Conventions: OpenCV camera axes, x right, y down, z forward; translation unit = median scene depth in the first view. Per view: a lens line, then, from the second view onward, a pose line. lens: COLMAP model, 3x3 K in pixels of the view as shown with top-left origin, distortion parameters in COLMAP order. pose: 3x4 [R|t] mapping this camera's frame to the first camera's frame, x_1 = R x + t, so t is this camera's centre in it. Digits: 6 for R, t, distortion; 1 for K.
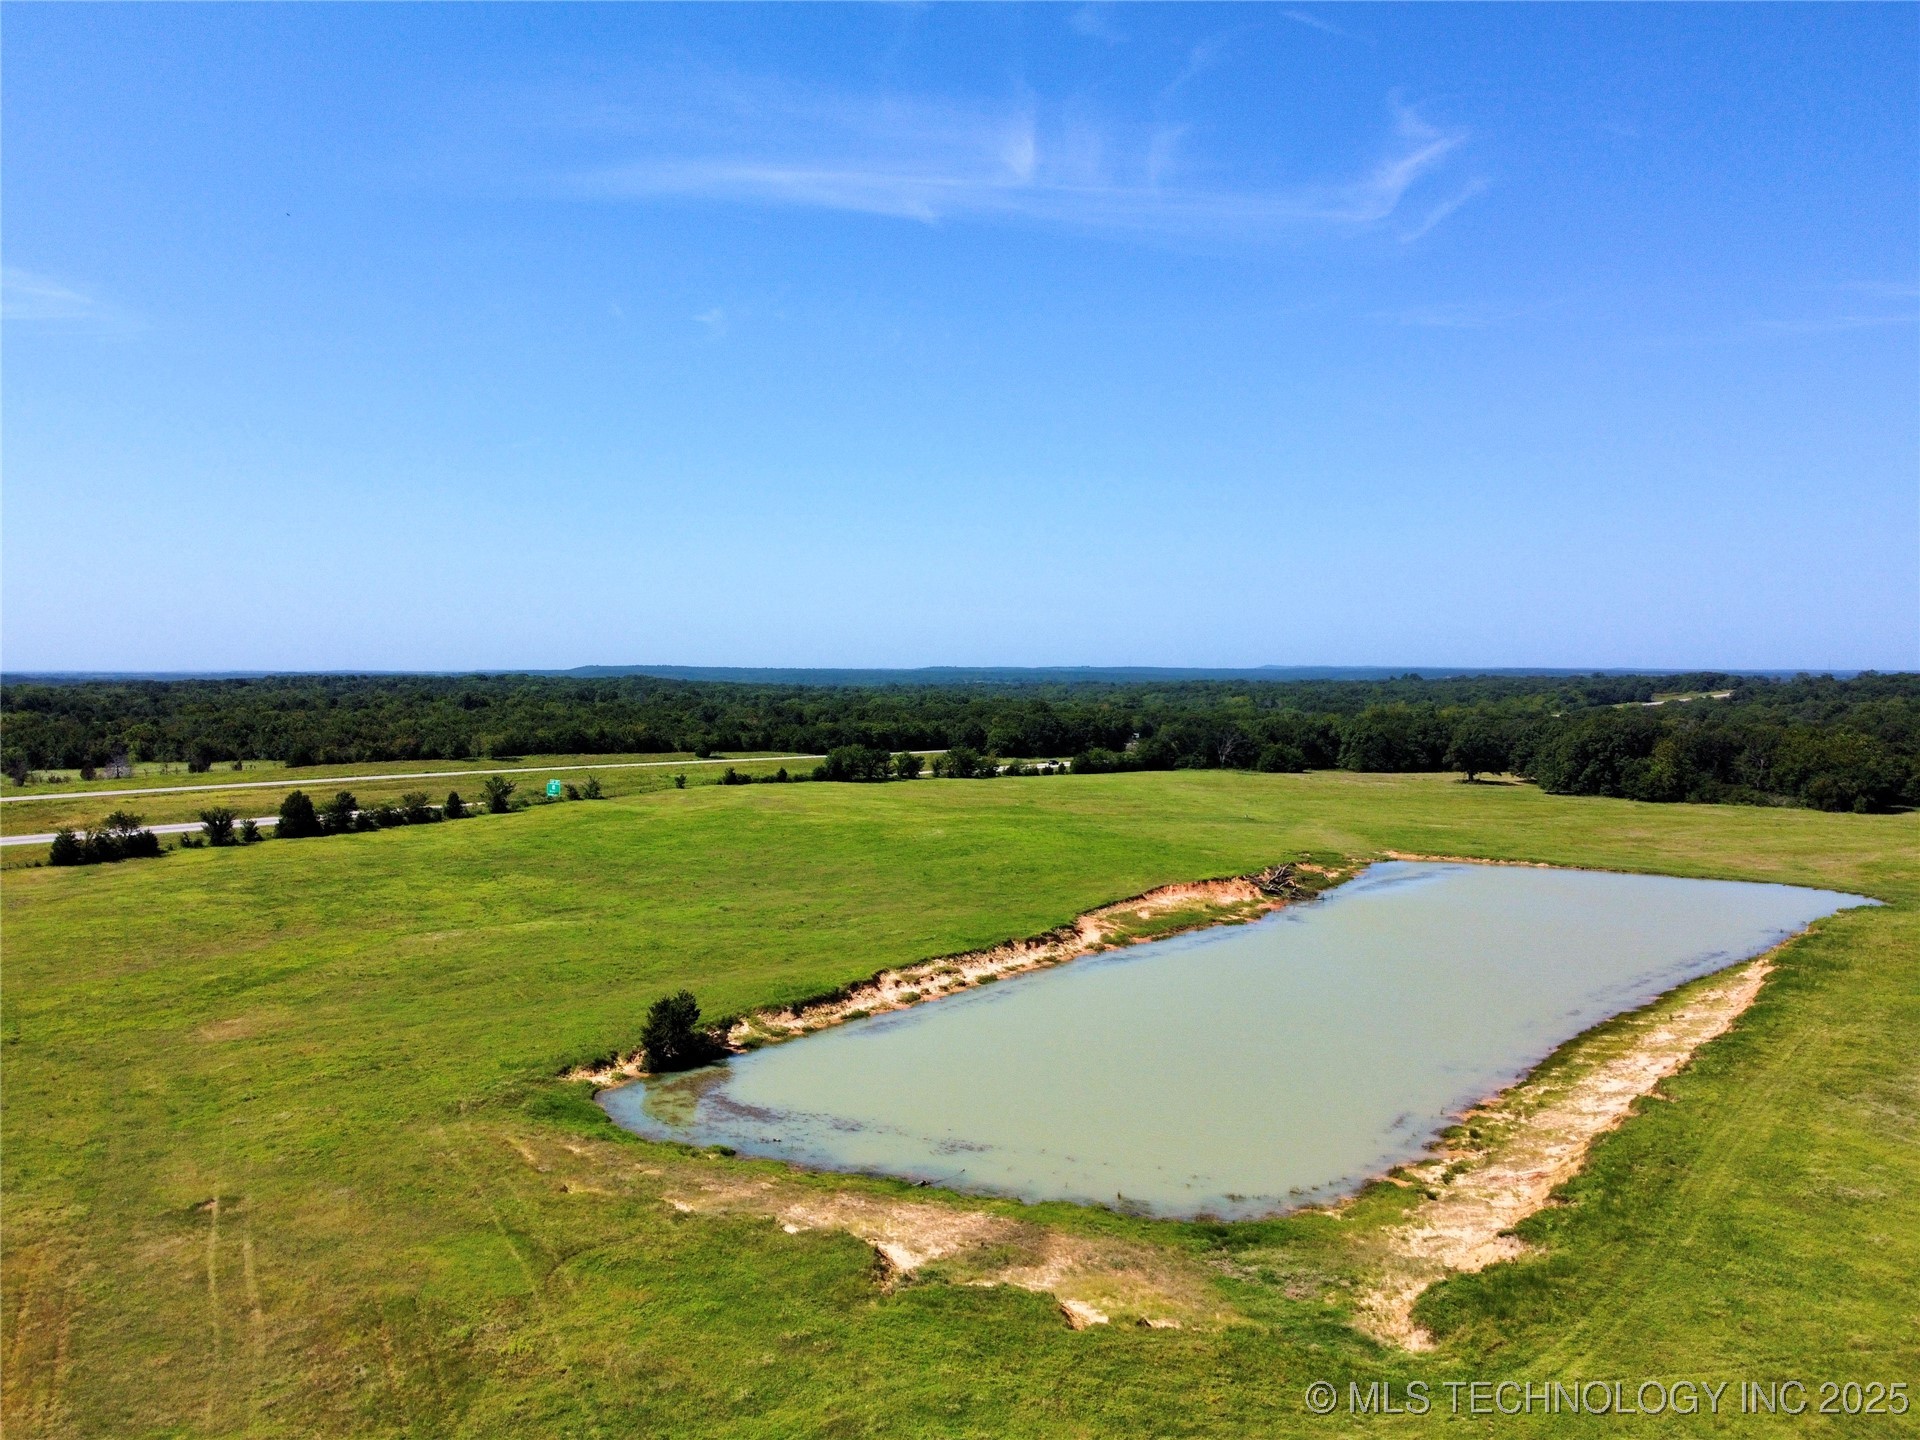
lens RADIAL K [[1455.2, 0, 960.8], [0, 1455.2, 703.0], [0, 0, 1]] dist [-0.002390, -0.004787]
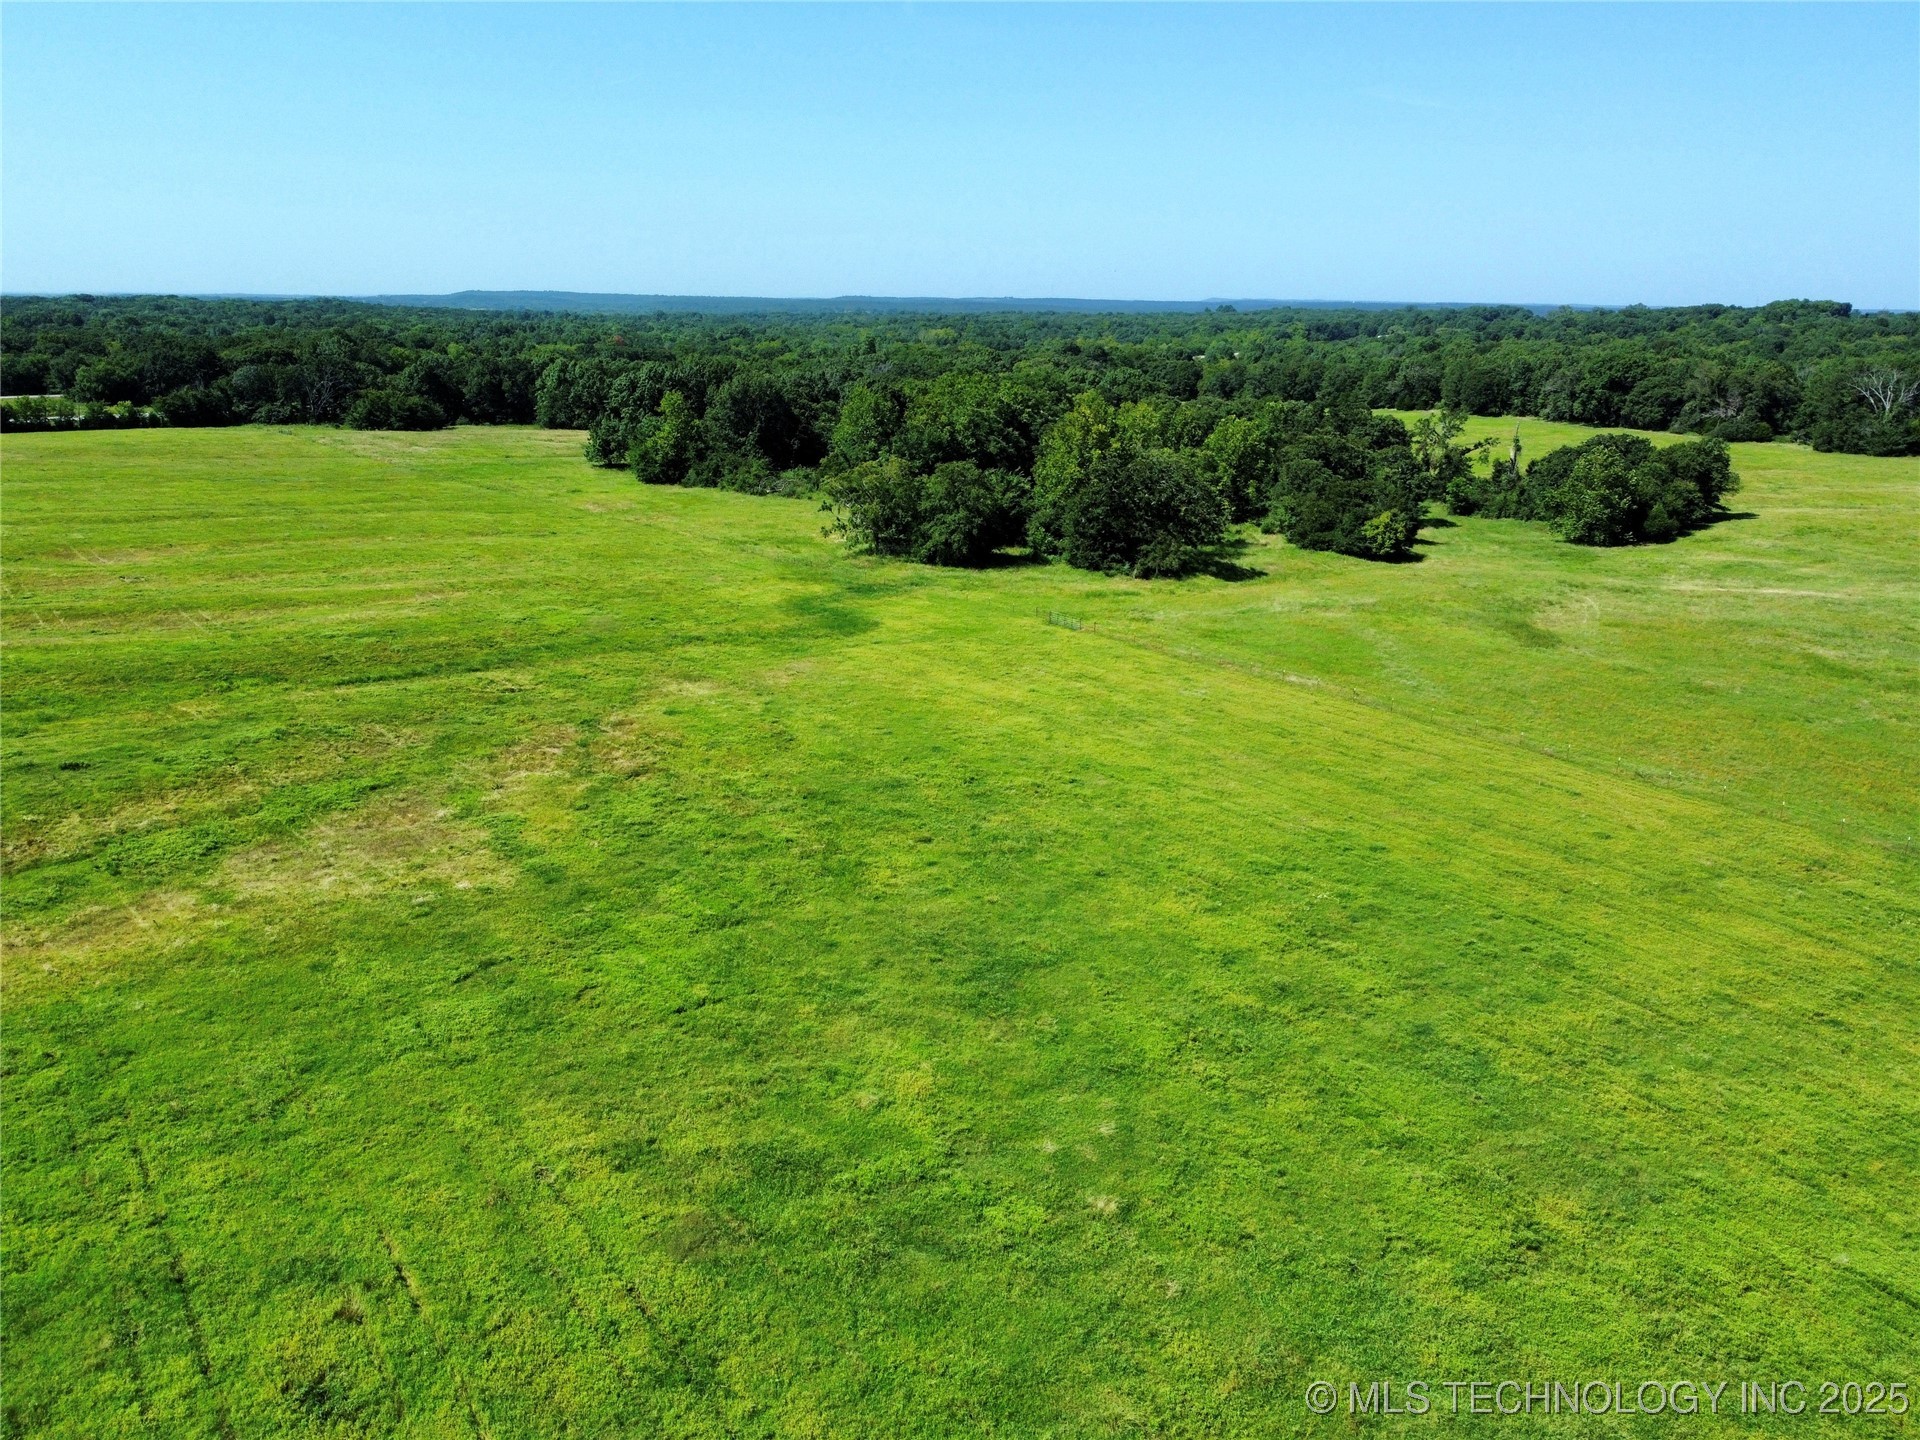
lens RADIAL K [[1455.2, 0, 955.4], [0, 1455.2, 712.0], [0, 0, 1]] dist [-0.002390, -0.004787]
pose [[0.999587, -0.000016, 0.028751, 1.027903], [-0.007173, 0.968235, 0.249939, 0.000641], [-0.027841, -0.250042, 0.967835, 0.524053]]
